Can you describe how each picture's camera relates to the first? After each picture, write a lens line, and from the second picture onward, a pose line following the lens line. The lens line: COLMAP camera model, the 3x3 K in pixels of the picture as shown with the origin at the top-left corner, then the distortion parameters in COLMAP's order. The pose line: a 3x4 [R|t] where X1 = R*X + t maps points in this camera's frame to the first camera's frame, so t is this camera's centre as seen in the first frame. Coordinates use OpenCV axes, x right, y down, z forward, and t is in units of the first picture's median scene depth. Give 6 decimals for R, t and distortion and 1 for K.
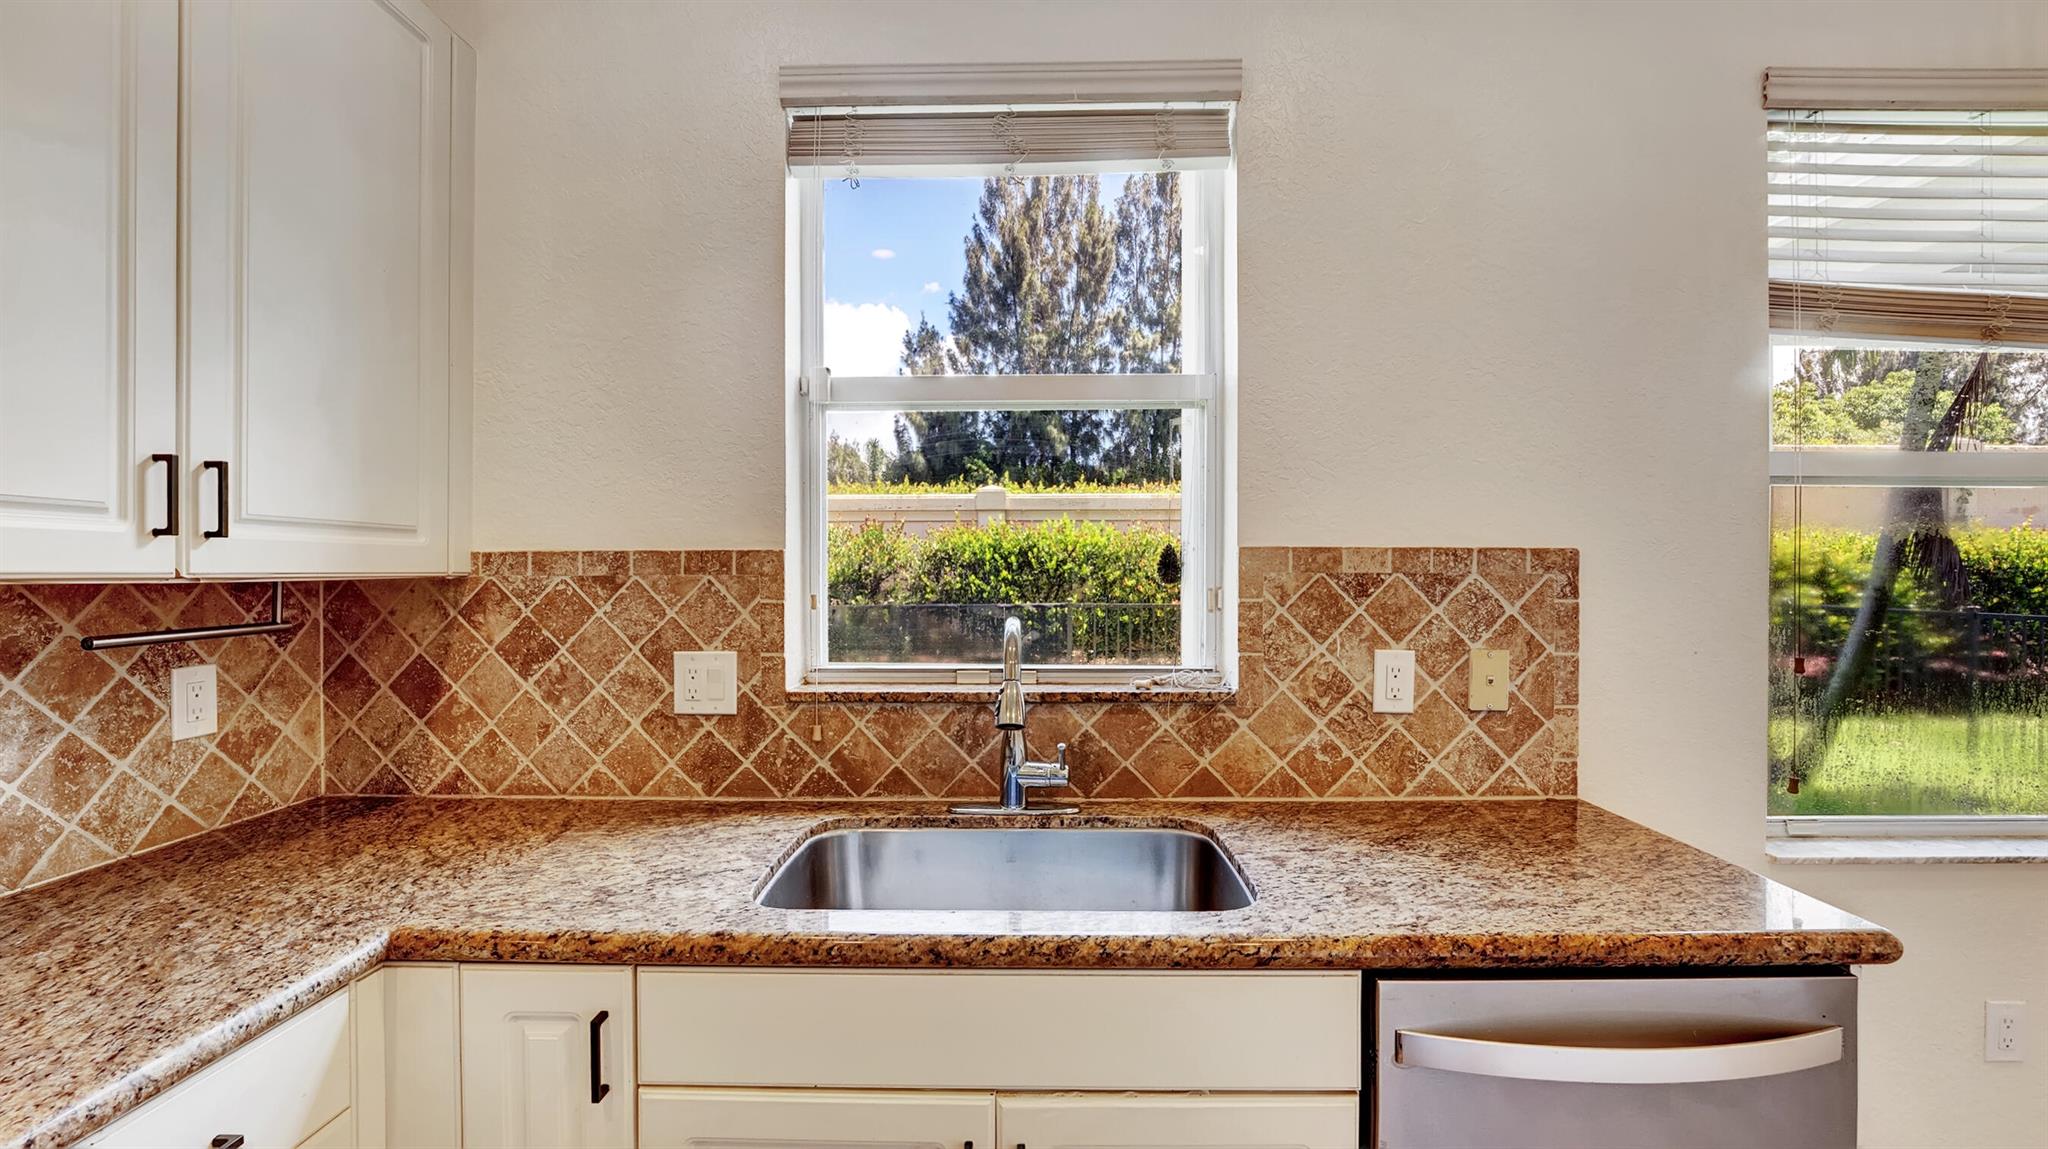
lens RADIAL K [[882.1, 0, 1015.4], [0, 882.1, 572.6], [0, 0, 1]] dist [-0.018363, 0.000069]
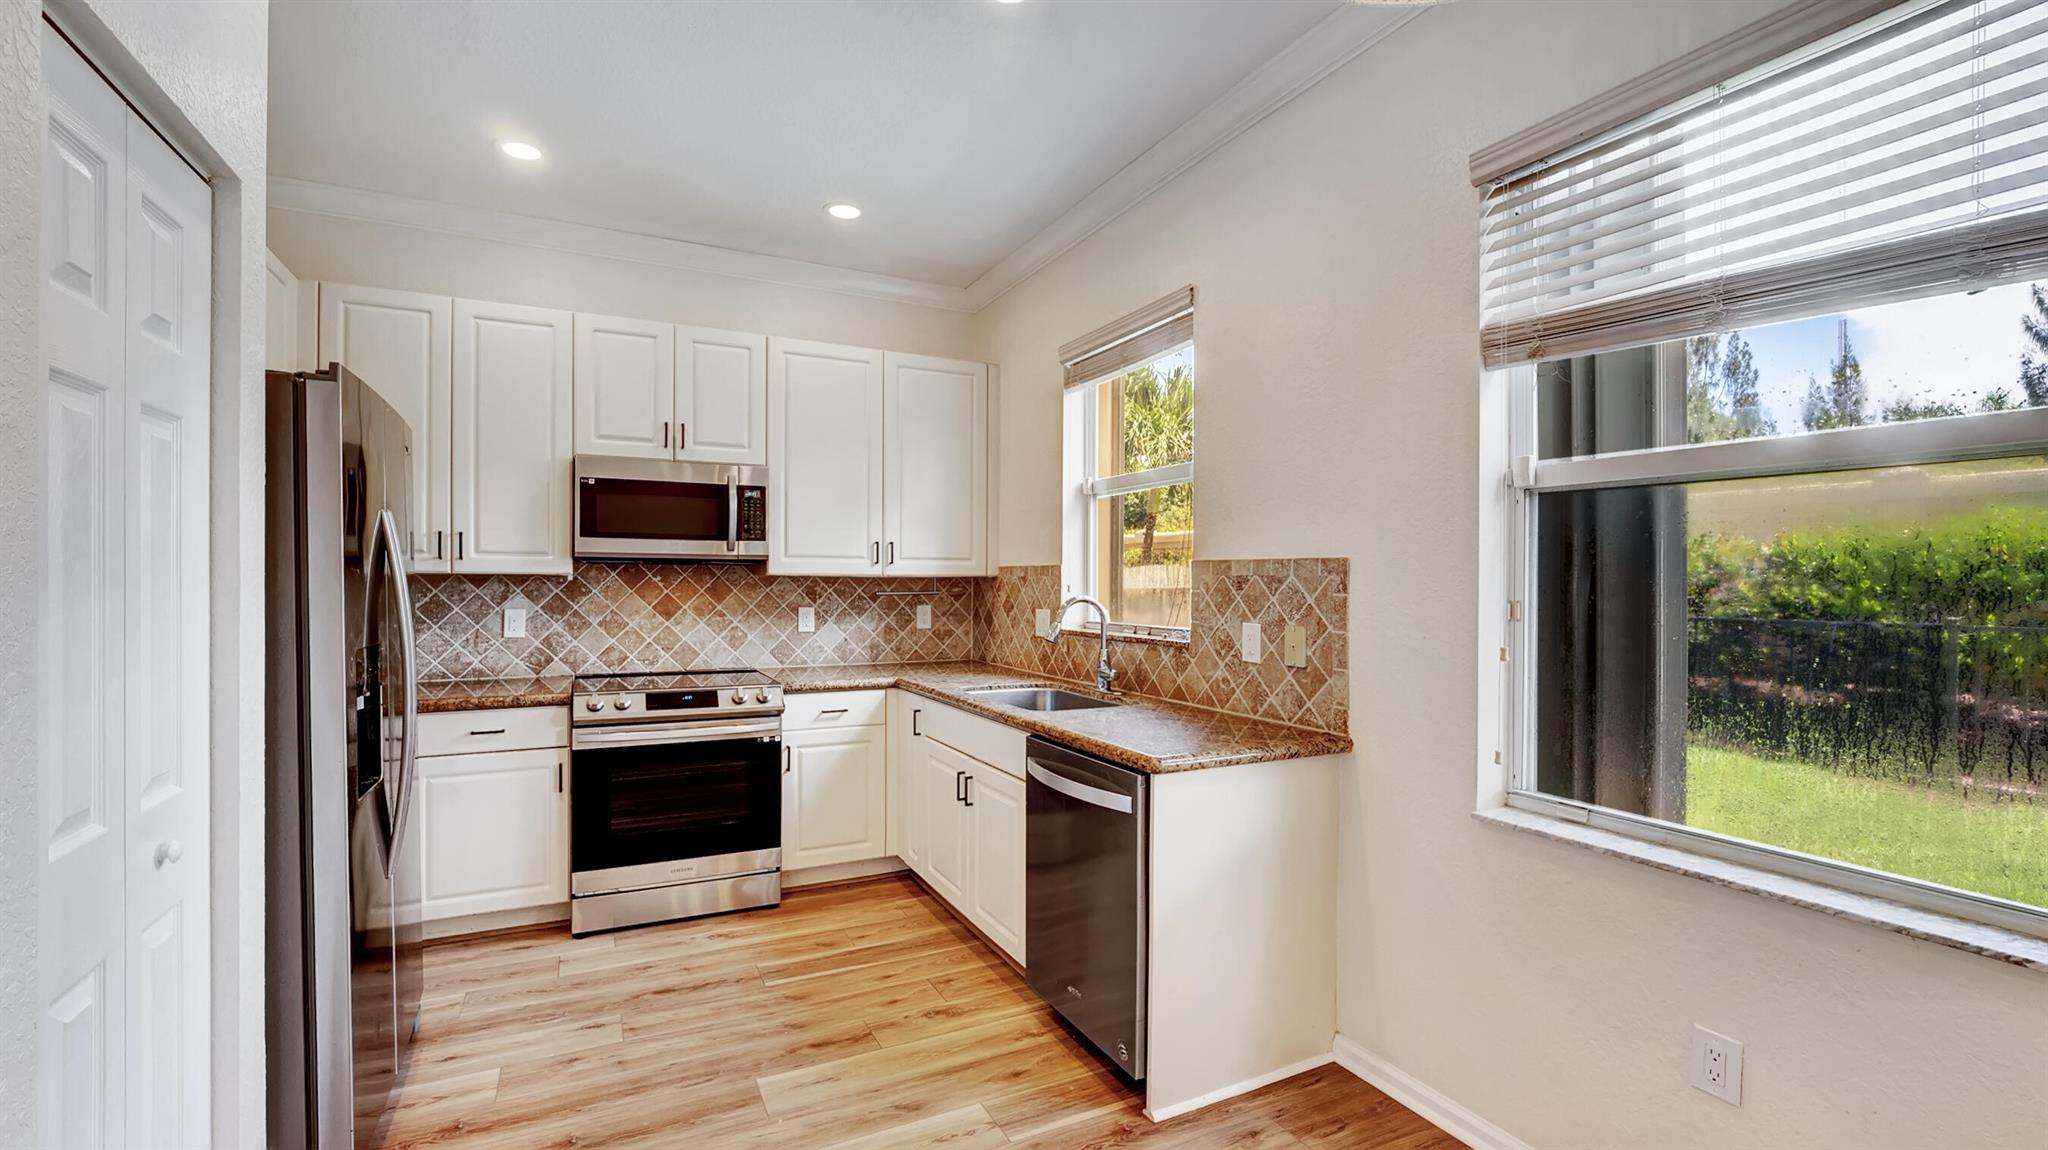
lens RADIAL K [[882.1, 0, 1015.4], [0, 882.1, 573.1], [0, 0, 1]] dist [-0.018363, 0.000069]
pose [[0.460050, -0.002195, -0.887890, 1.652254], [-0.006976, 0.999957, -0.006086, 0.009318], [0.887866, 0.008993, 0.460015, -0.120228]]
